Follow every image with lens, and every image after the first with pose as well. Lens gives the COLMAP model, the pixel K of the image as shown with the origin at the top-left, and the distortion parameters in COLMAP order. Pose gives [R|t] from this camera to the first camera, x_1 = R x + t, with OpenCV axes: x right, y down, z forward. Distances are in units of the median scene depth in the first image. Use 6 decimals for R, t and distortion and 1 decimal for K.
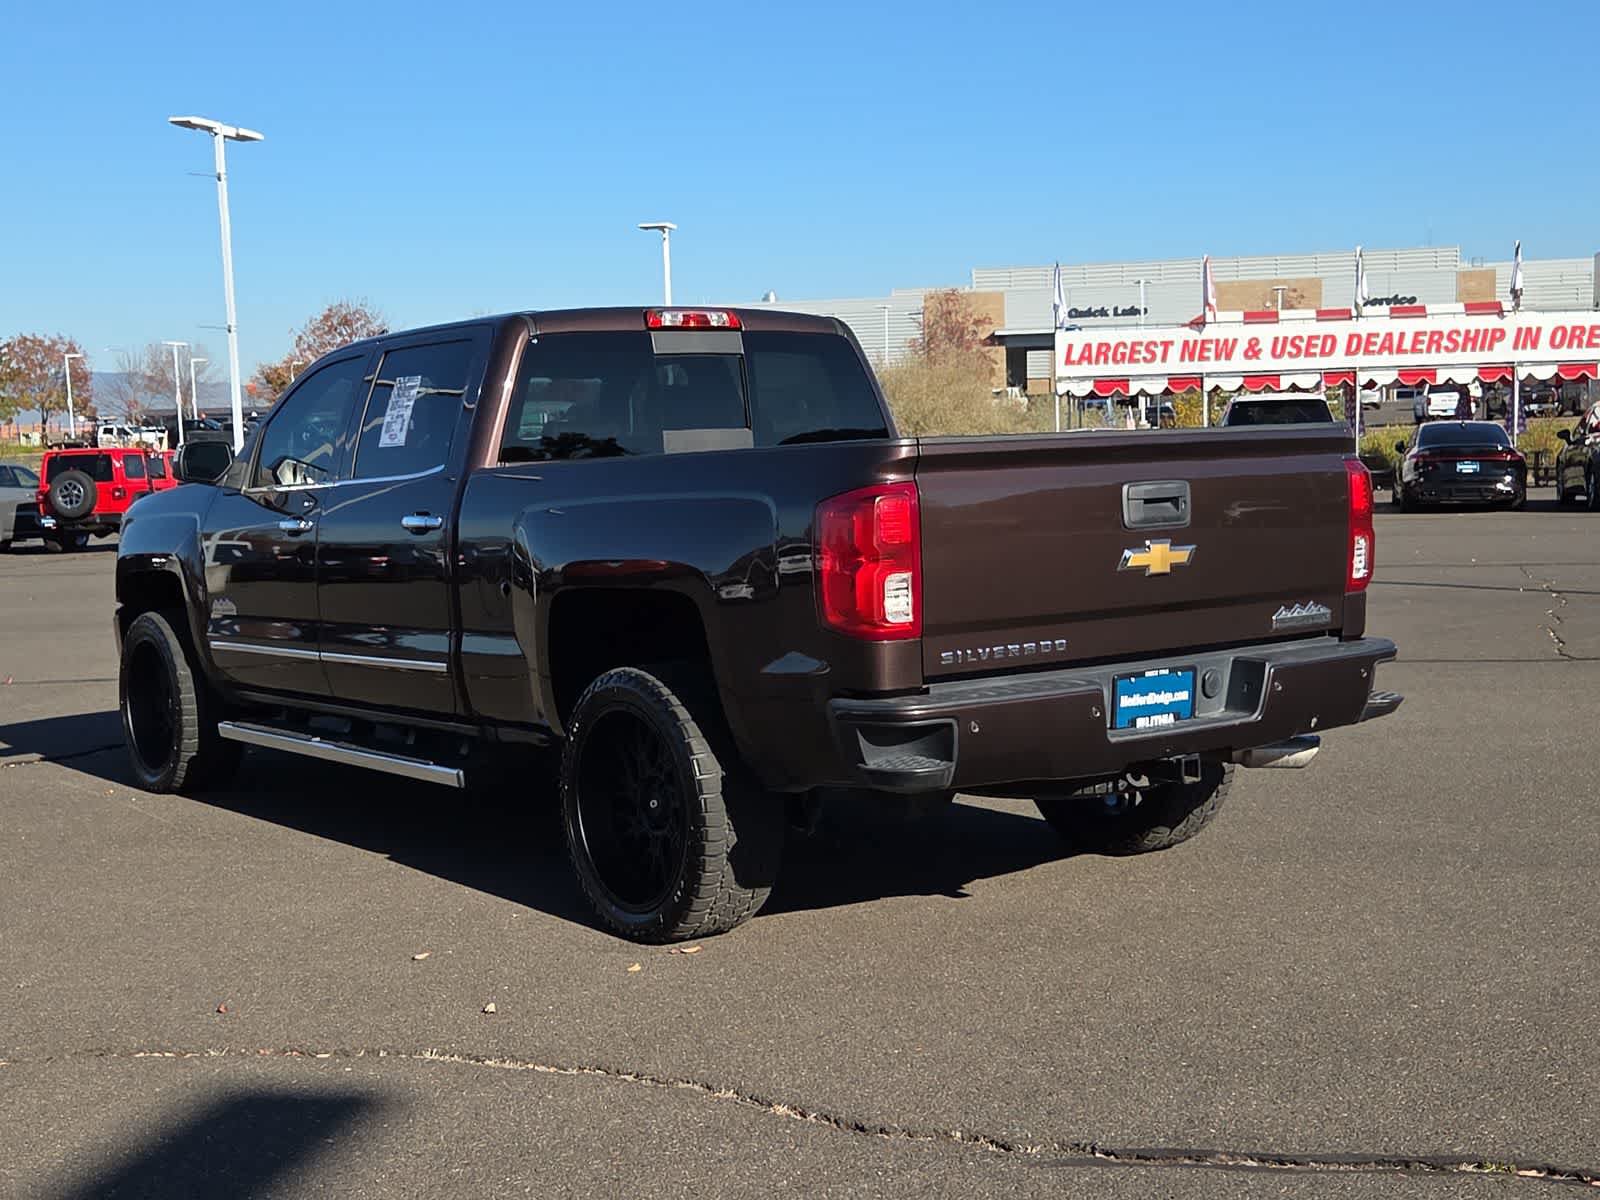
lens RADIAL K [[2117.6, 0, 833.1], [0, 2117.6, 602.1], [0, 0, 1]] dist [0.169454, -0.284273]
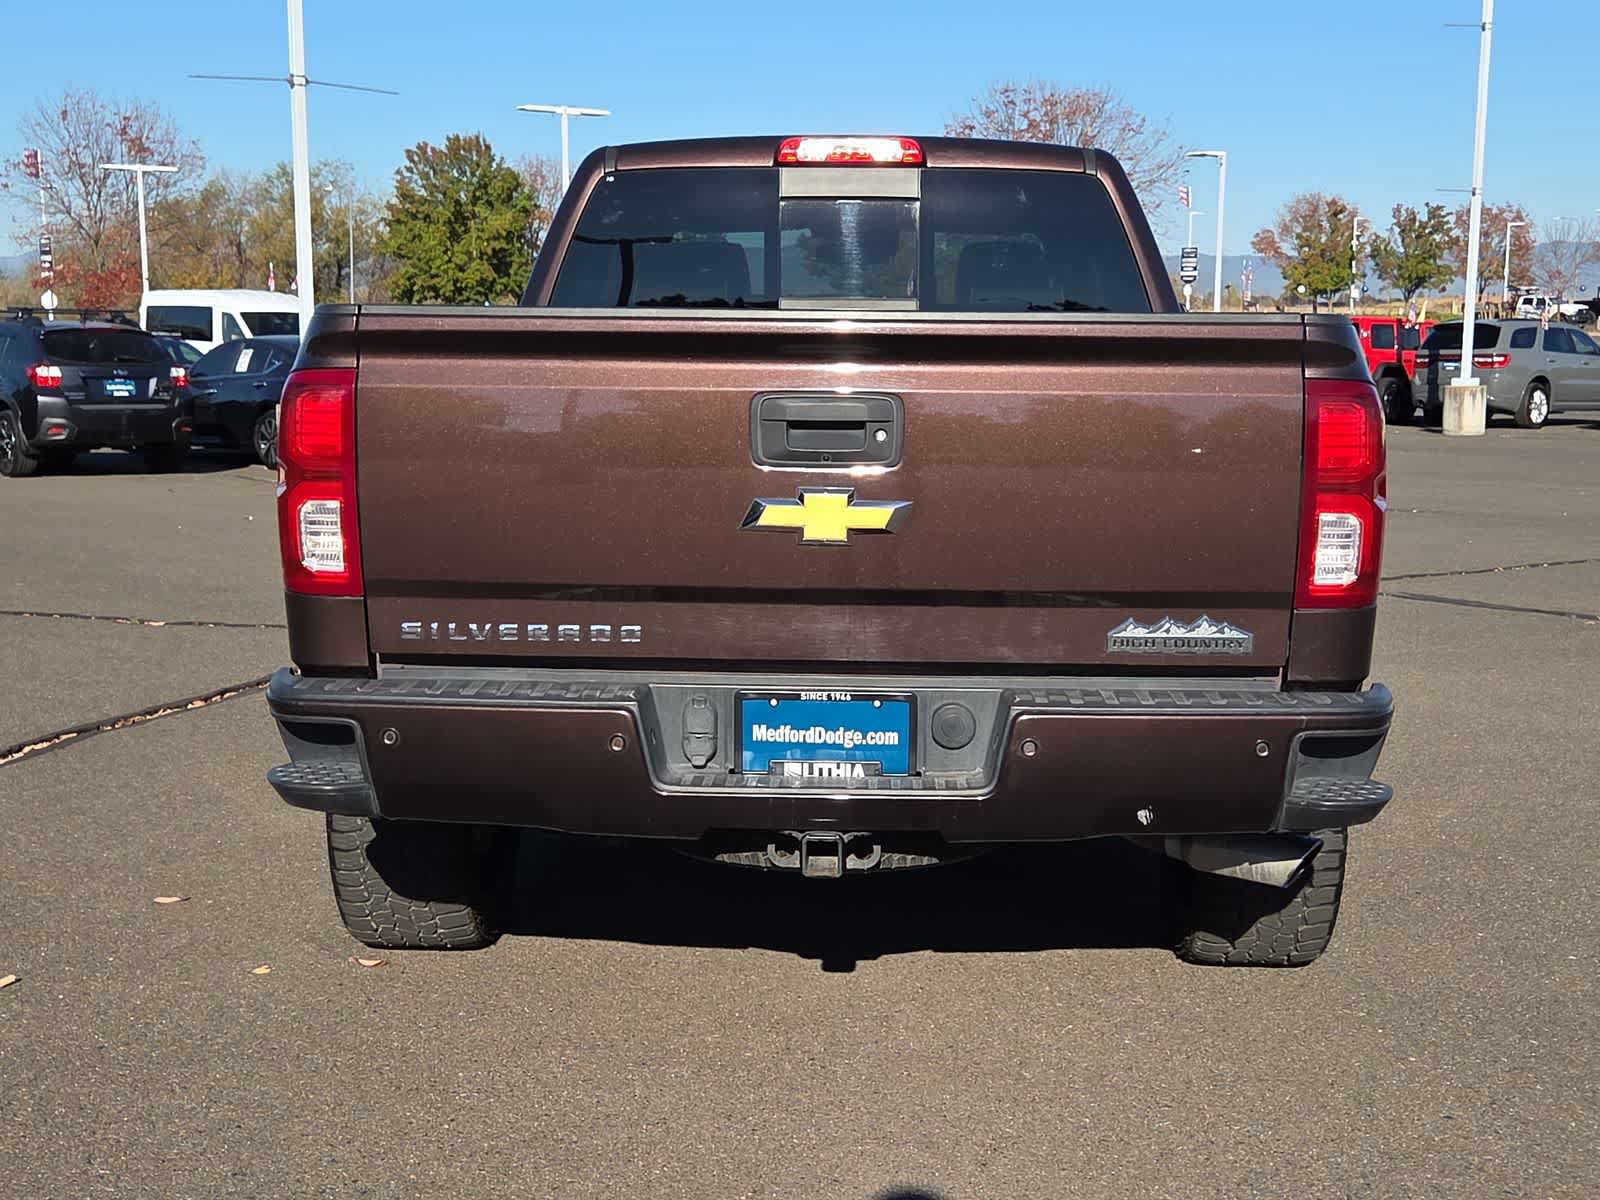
lens RADIAL K [[2117.6, 0, 833.1], [0, 2117.6, 602.1], [0, 0, 1]] dist [0.169454, -0.284273]
pose [[0.788009, 0.119150, -0.604024, 0.480771], [-0.083231, 0.992704, 0.087238, -0.045279], [0.610012, -0.018471, 0.792177, 0.450789]]
